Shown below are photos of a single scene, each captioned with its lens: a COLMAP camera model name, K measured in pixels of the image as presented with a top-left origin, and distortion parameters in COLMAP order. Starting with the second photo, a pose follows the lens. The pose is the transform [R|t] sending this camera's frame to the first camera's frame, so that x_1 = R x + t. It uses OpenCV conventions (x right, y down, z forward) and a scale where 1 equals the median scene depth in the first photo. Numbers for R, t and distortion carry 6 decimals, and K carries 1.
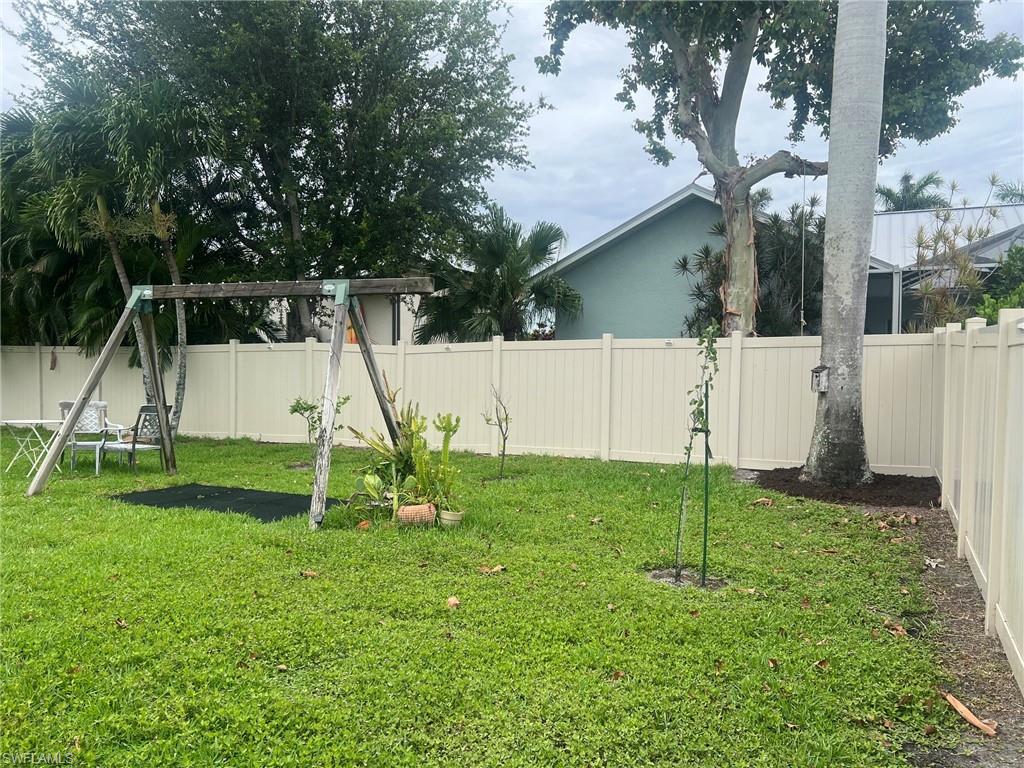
lens RADIAL K [[765.0, 0, 515.5], [0, 765.0, 389.0], [0, 0, 1]] dist [0.059623, -0.067774]
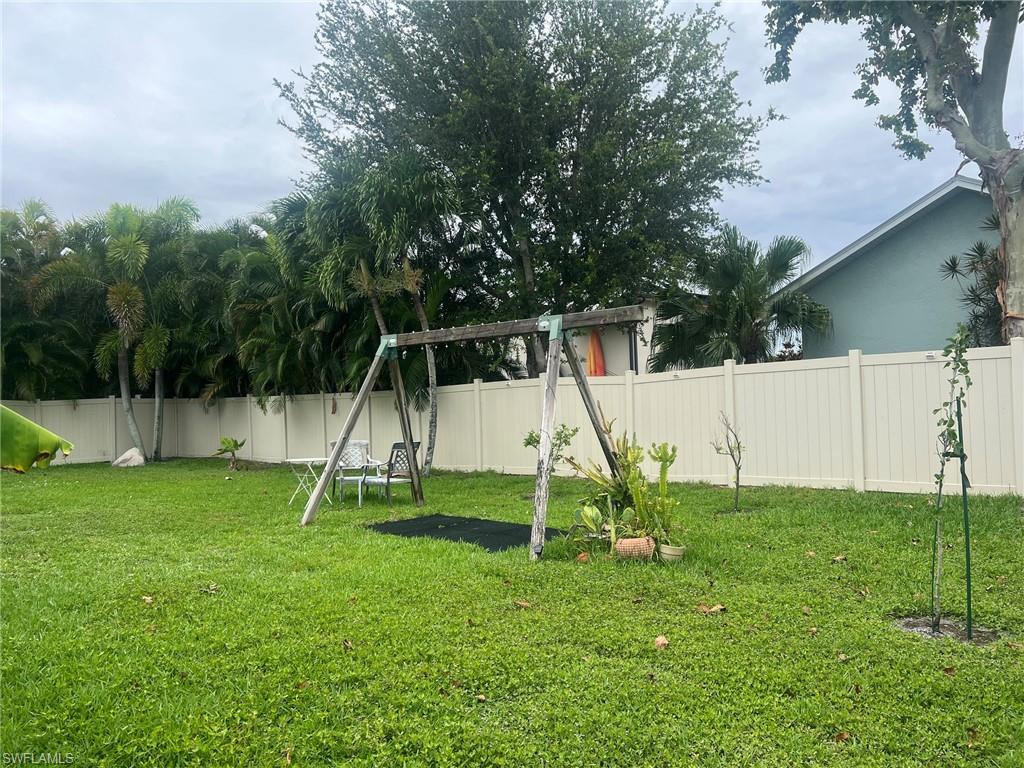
lens RADIAL K [[765.0, 0, 517.6], [0, 765.0, 384.0], [0, 0, 1]] dist [0.059623, -0.067774]
pose [[0.948840, -0.051304, -0.311562, 0.025399], [0.036706, 0.997944, -0.052542, 0.001001], [0.313617, 0.038418, 0.948772, 0.010644]]
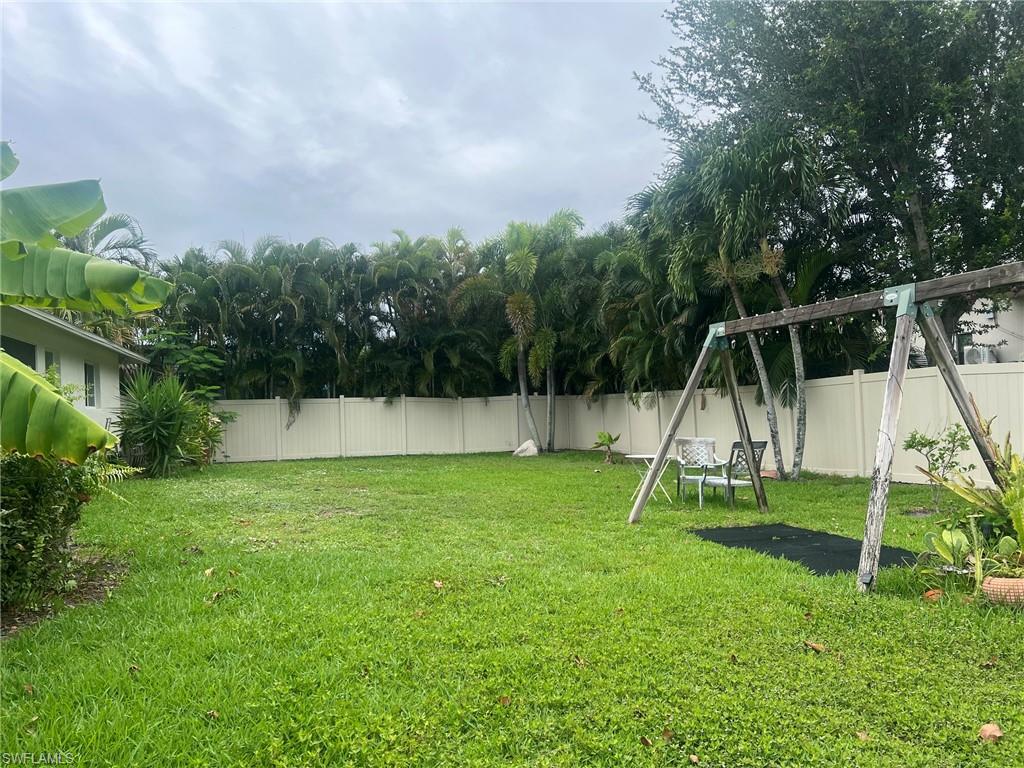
lens RADIAL K [[765.0, 0, 510.9], [0, 765.0, 397.5], [0, 0, 1]] dist [0.059623, -0.067774]
pose [[0.664385, -0.050736, -0.745667, 0.063631], [0.024064, 0.998628, -0.046507, 0.002789], [0.747003, 0.012954, 0.664694, 0.093415]]
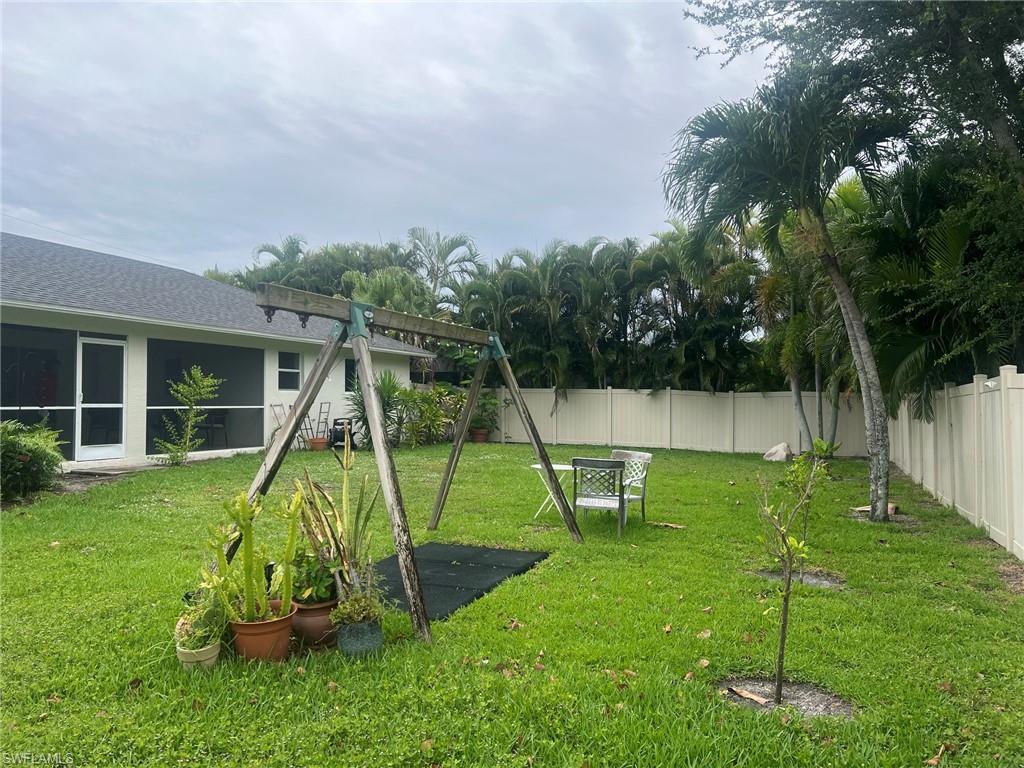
lens RADIAL K [[765.0, 0, 513.7], [0, 765.0, 384.4], [0, 0, 1]] dist [0.059623, -0.067774]
pose [[0.033487, -0.042912, -0.998518, 0.373682], [-0.031953, 0.998521, -0.043984, -0.015075], [0.998928, 0.033379, 0.032066, 0.861210]]
